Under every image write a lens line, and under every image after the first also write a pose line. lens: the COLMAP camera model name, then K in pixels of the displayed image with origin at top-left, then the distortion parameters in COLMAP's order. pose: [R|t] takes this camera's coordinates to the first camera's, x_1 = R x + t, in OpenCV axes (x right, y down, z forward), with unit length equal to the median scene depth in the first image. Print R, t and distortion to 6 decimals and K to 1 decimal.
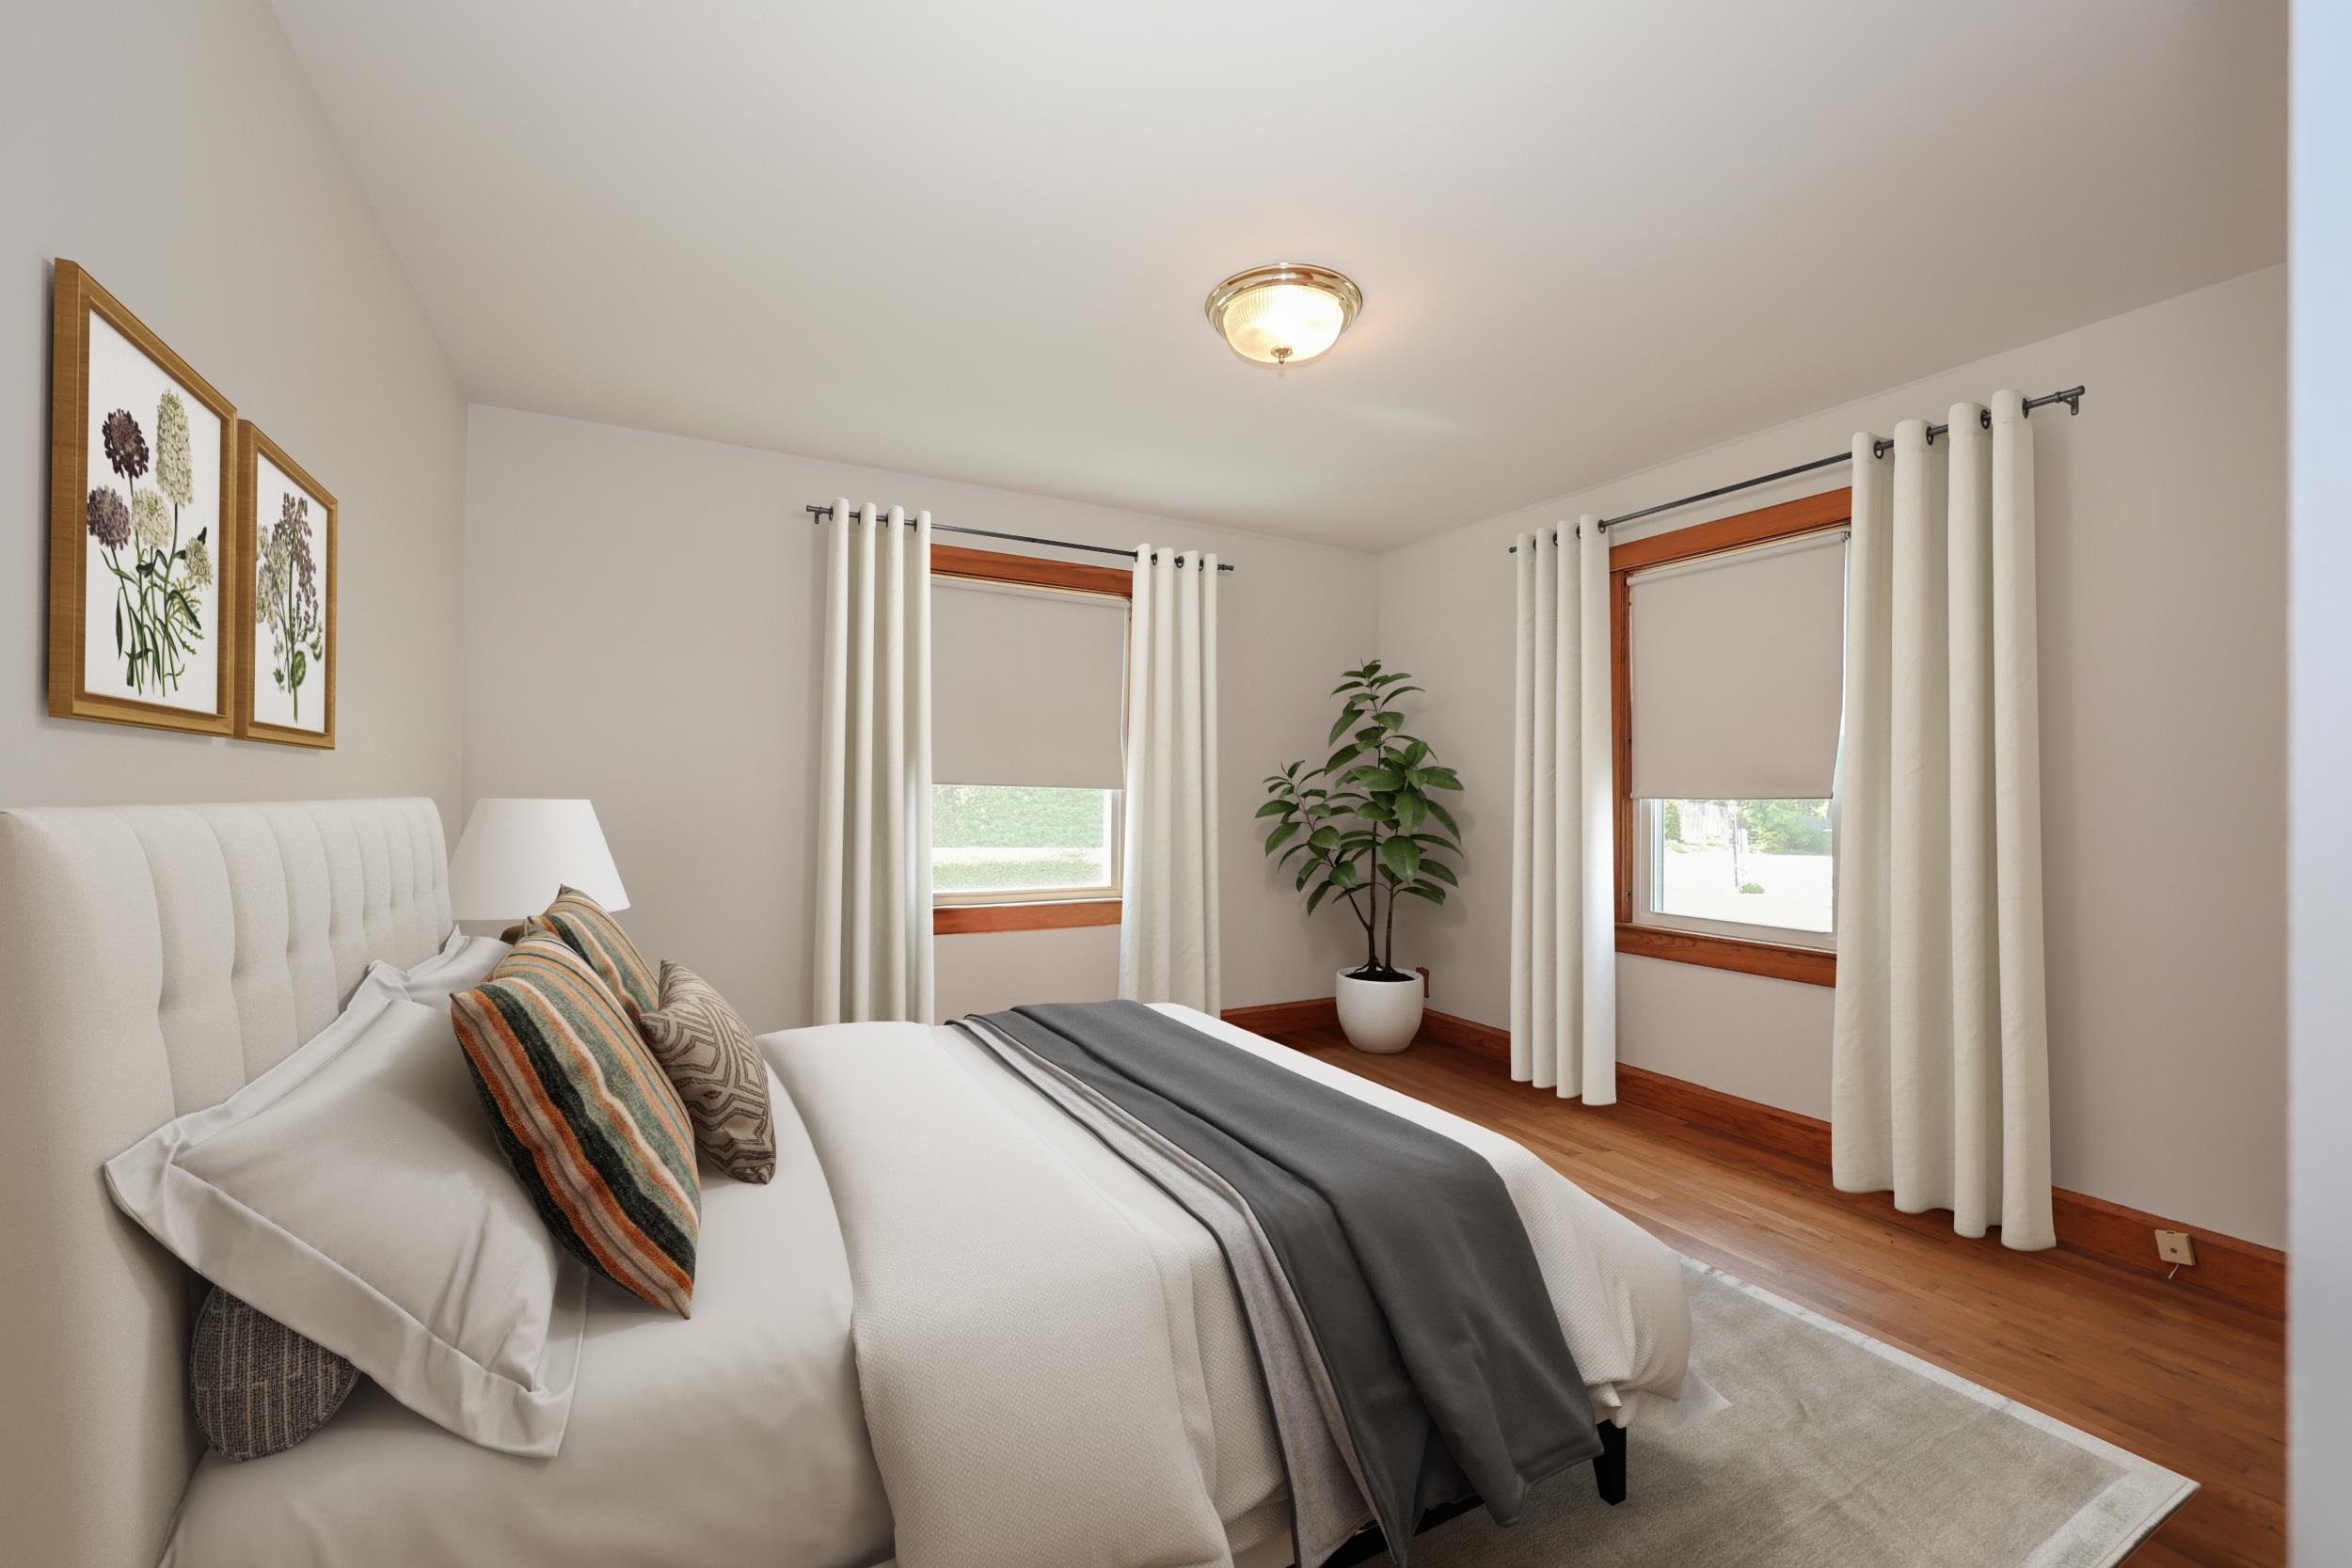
lens RADIAL K [[942.0, 0, 1168.3], [0, 942.0, 784.8], [0, 0, 1]] dist [-0.000844, -0.000028]
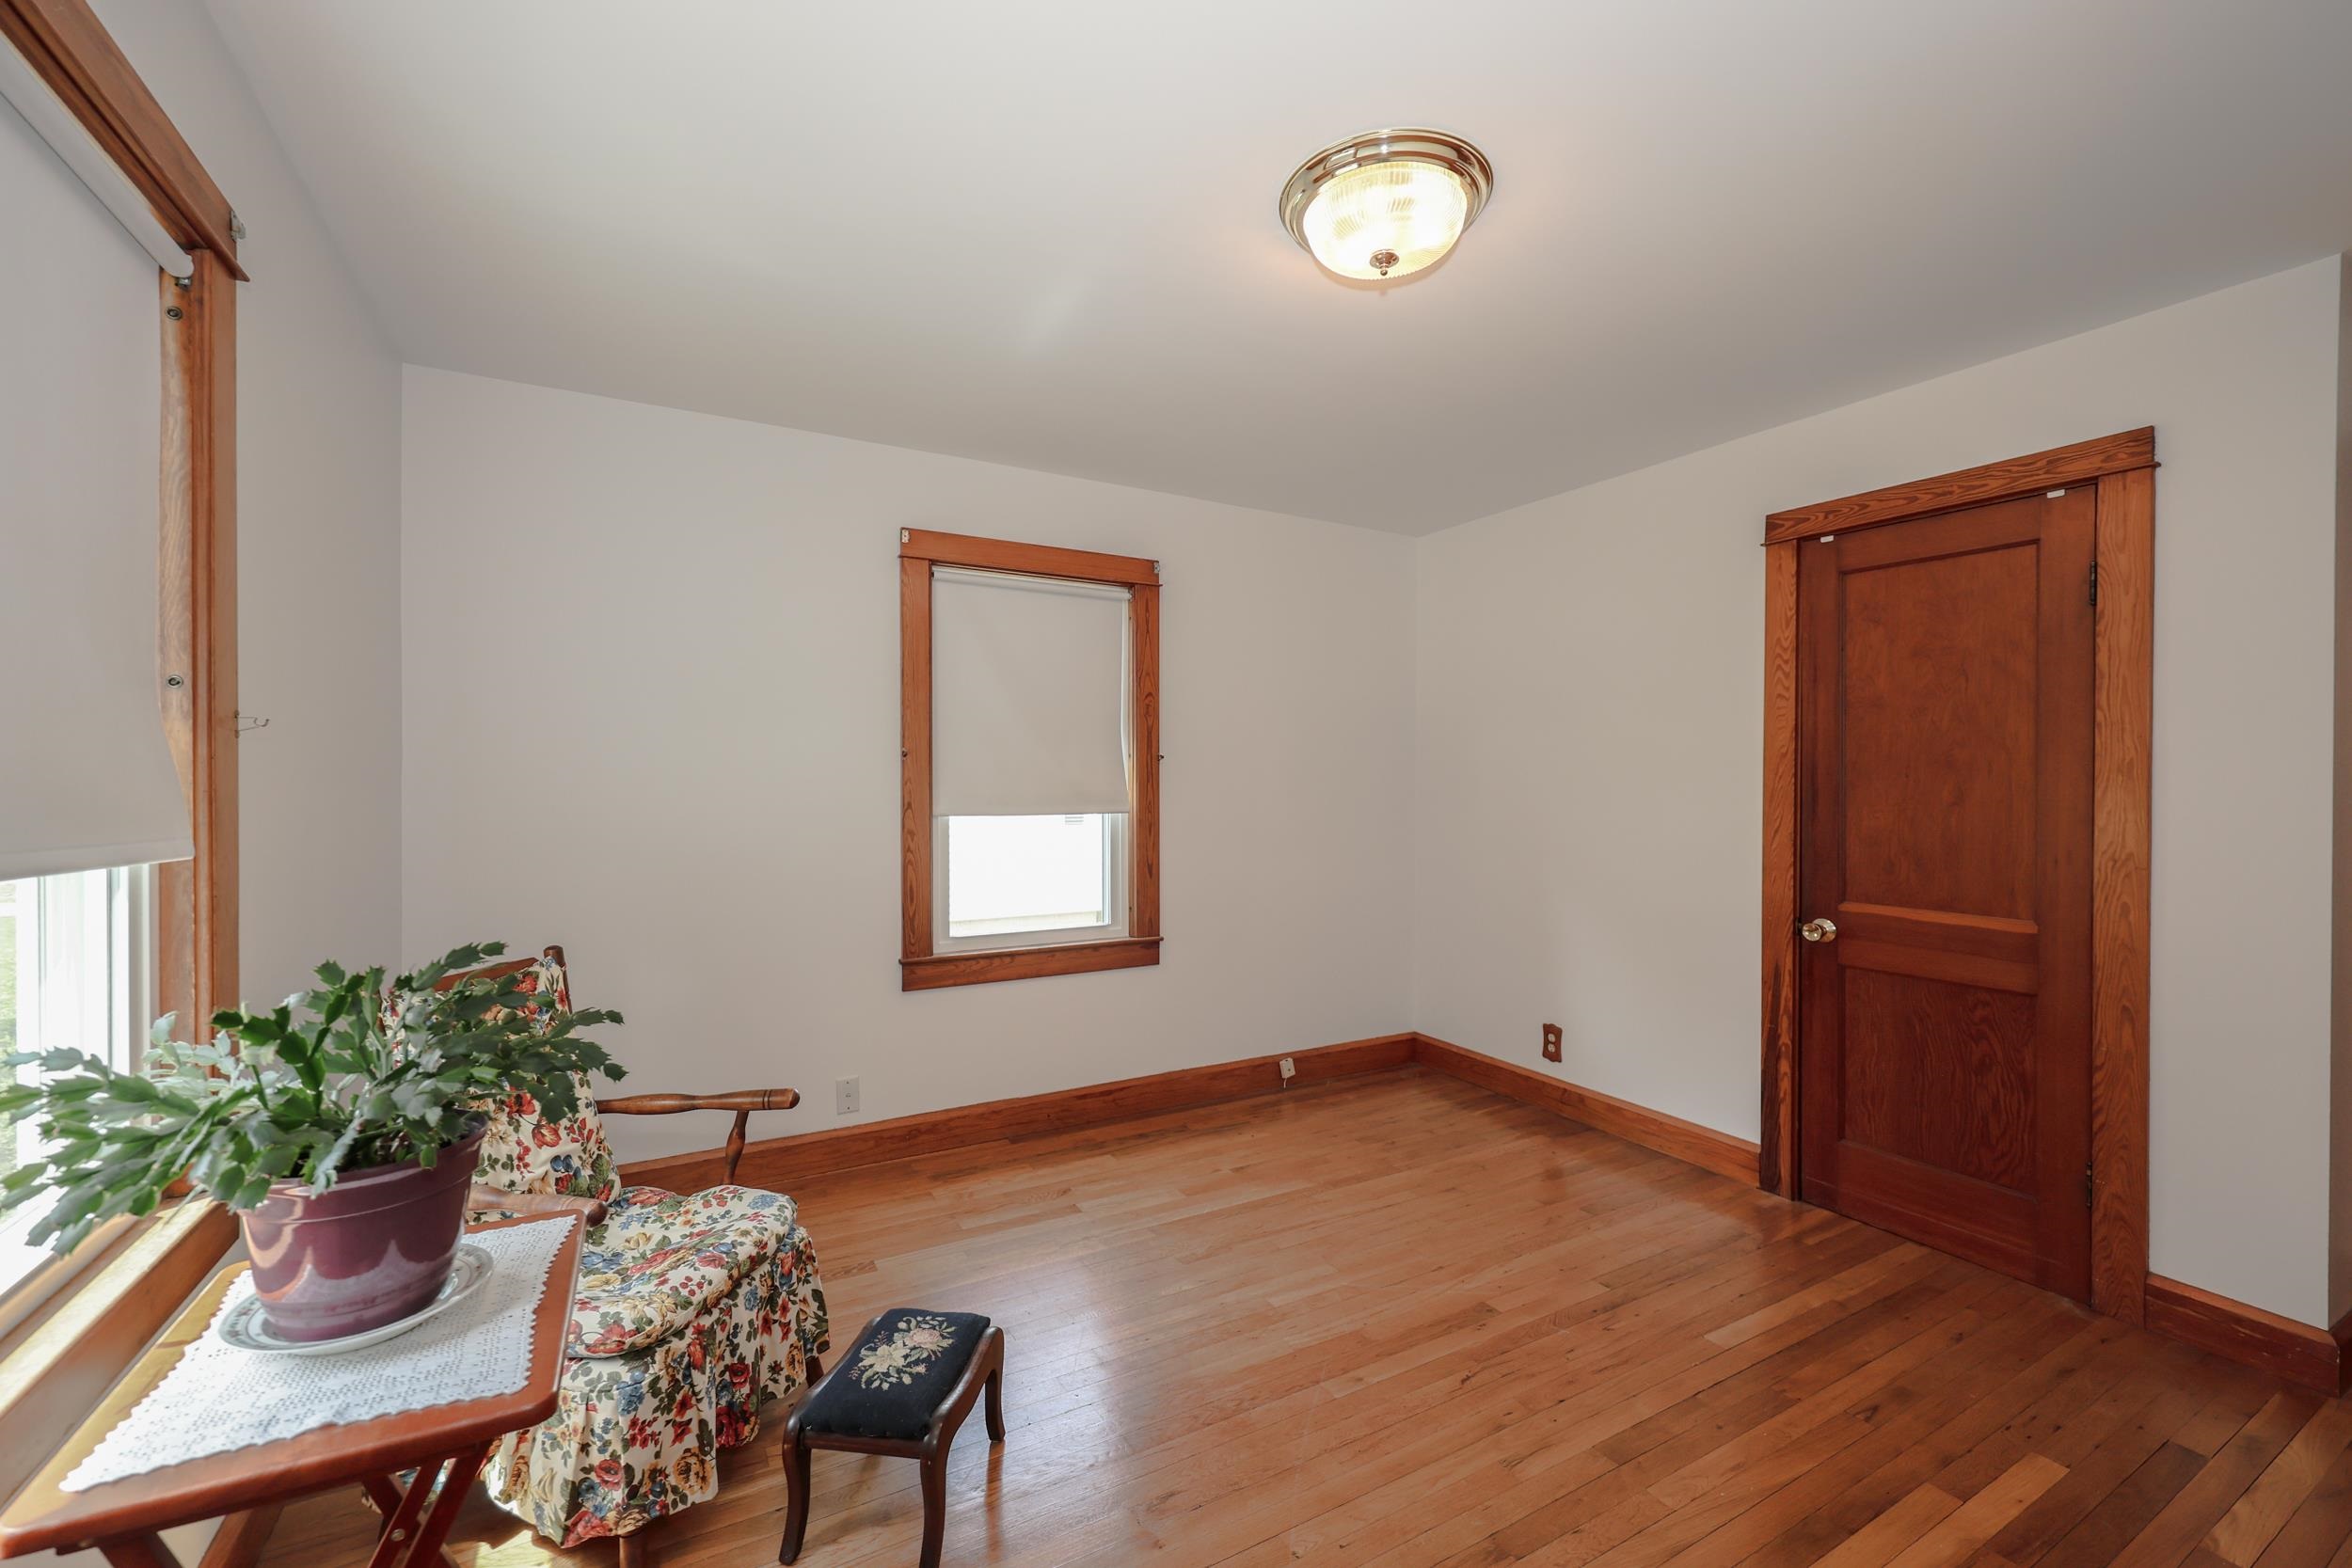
lens RADIAL K [[942.0, 0, 1168.3], [0, 942.0, 784.8], [0, 0, 1]] dist [-0.000844, -0.000028]
pose [[-0.000462, -0.009974, 0.999950, -0.484838], [-0.010482, 0.999895, 0.009968, -0.033090], [-0.999945, -0.010477, -0.000566, 0.903287]]
